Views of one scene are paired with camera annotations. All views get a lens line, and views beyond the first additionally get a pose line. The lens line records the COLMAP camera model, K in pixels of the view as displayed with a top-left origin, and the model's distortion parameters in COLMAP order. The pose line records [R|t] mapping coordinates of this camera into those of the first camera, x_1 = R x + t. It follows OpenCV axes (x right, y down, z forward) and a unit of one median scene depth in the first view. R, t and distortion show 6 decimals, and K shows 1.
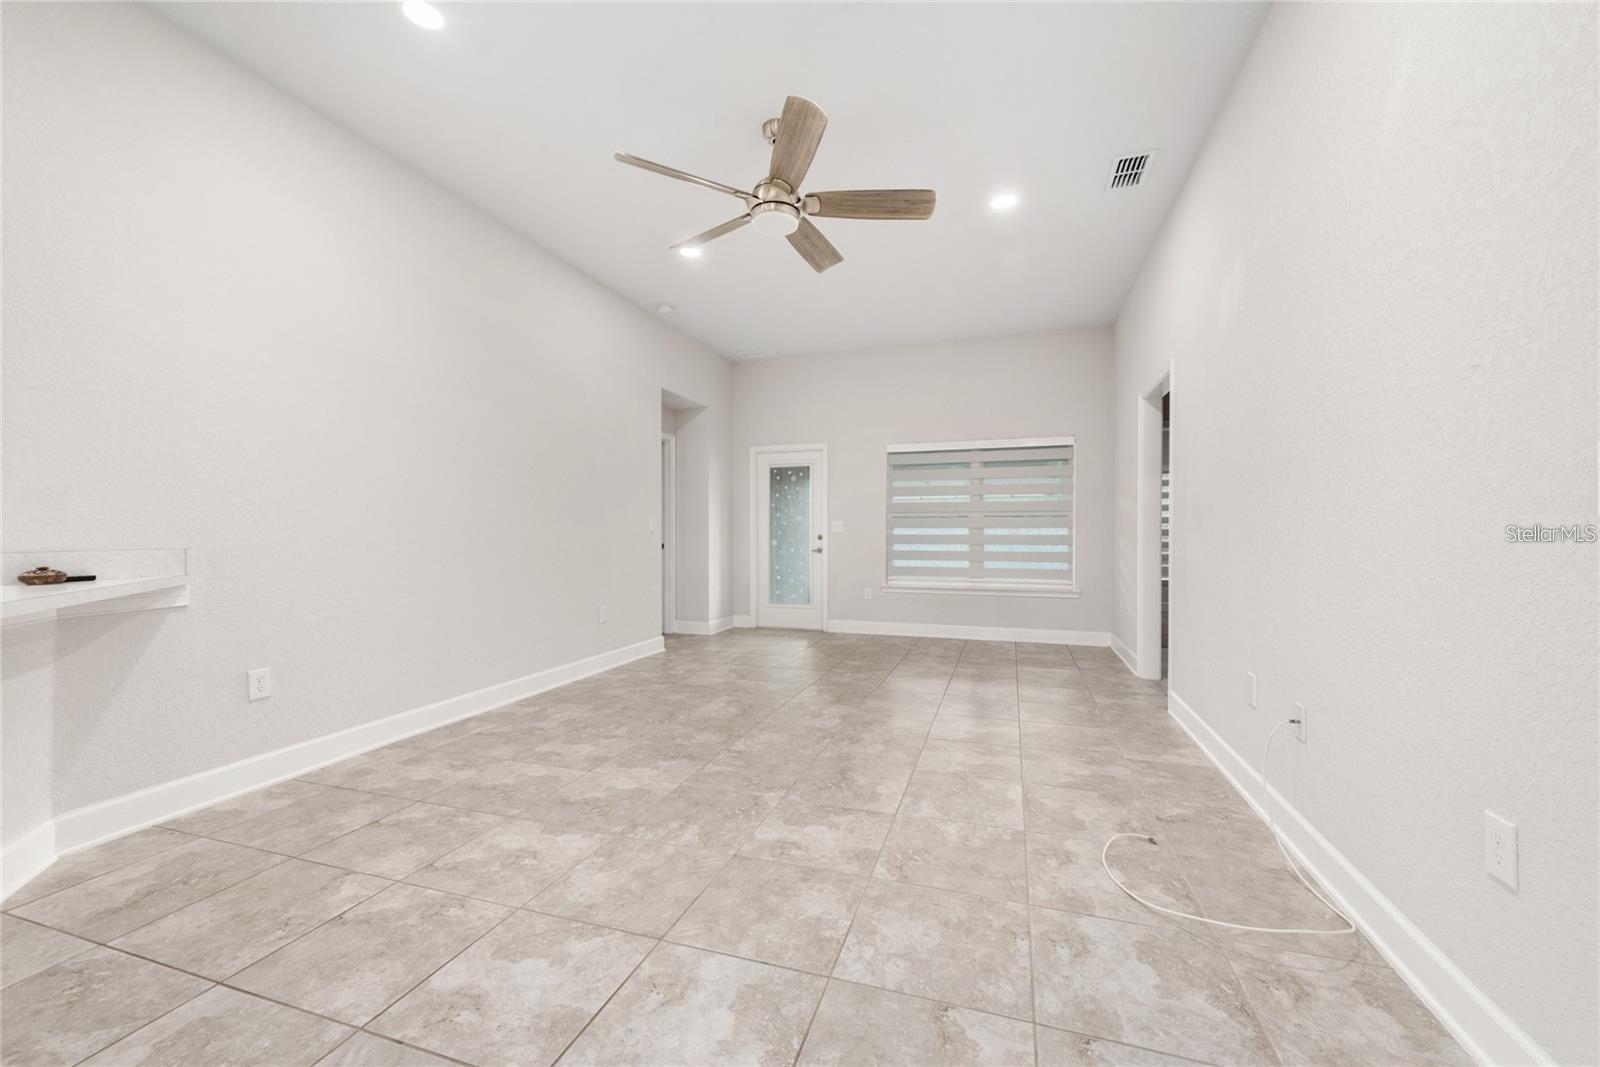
lens RADIAL K [[628.9, 0, 800.0], [0, 628.9, 533.5], [0, 0, 1]] dist [0.017946, -0.003160]
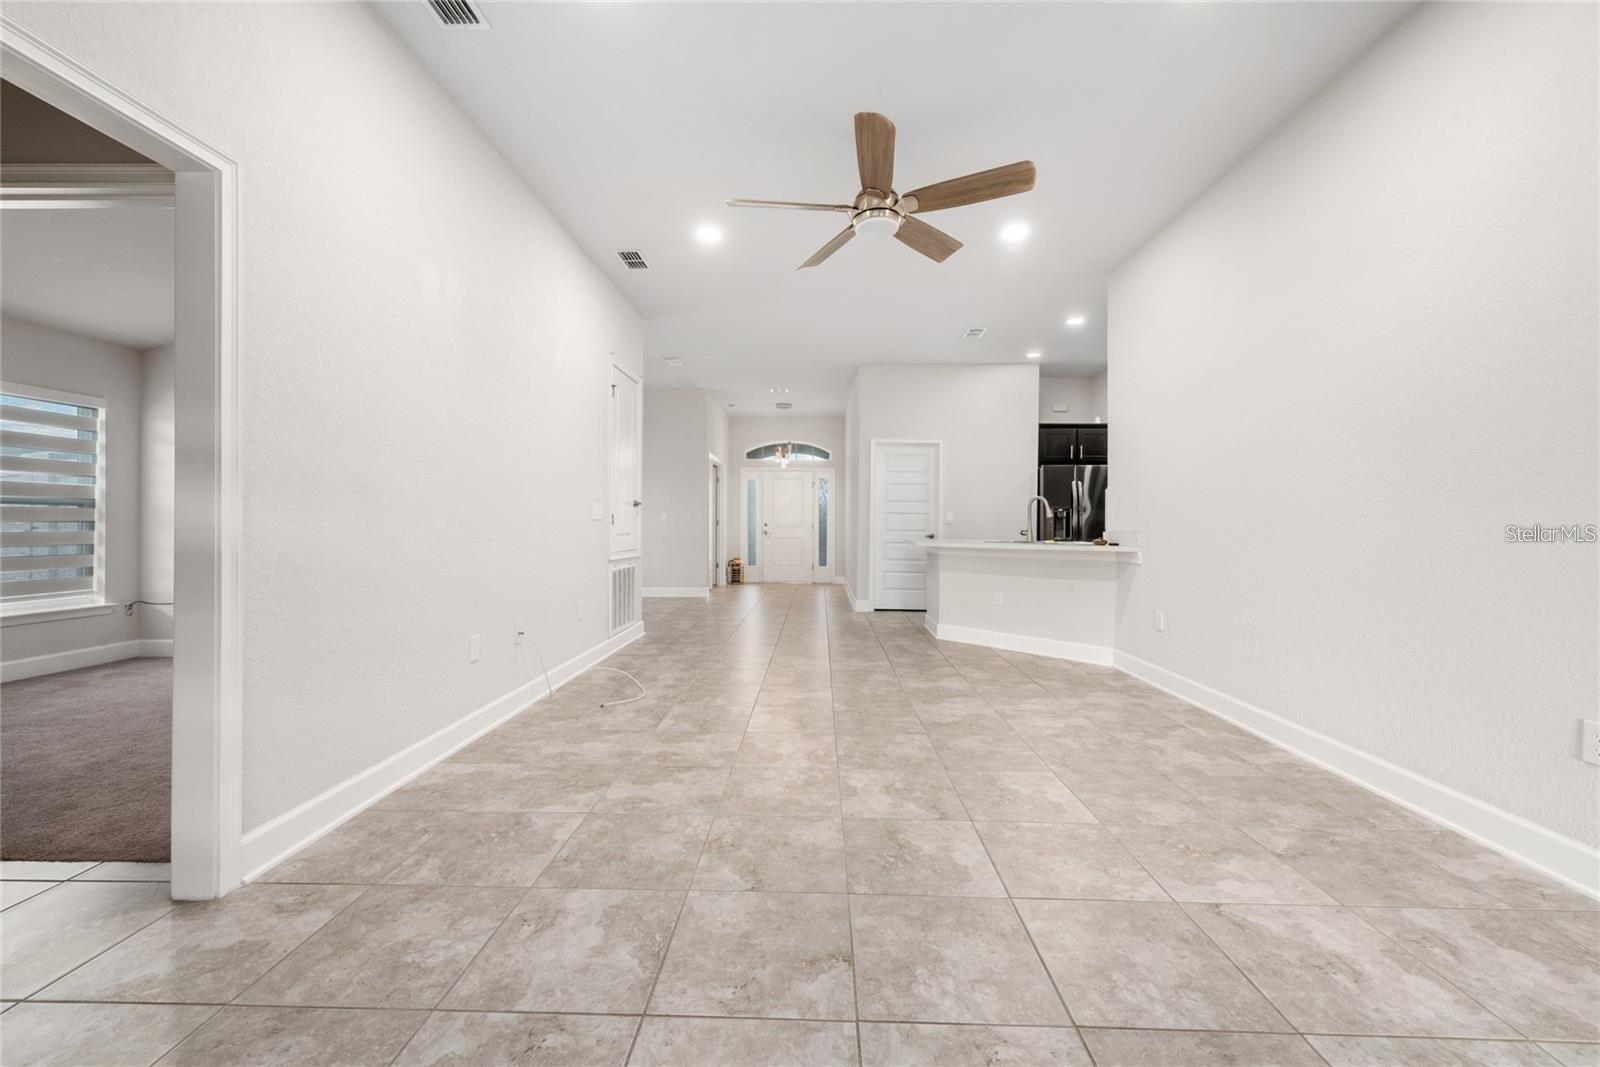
lens RADIAL K [[628.9, 0, 800.0], [0, 628.9, 533.5], [0, 0, 1]] dist [0.017946, -0.003160]
pose [[-0.957775, 0.003335, -0.287498, 0.352648], [-0.001164, 0.999880, 0.015478, 0.001758], [0.287515, 0.015159, -0.957656, 1.815241]]
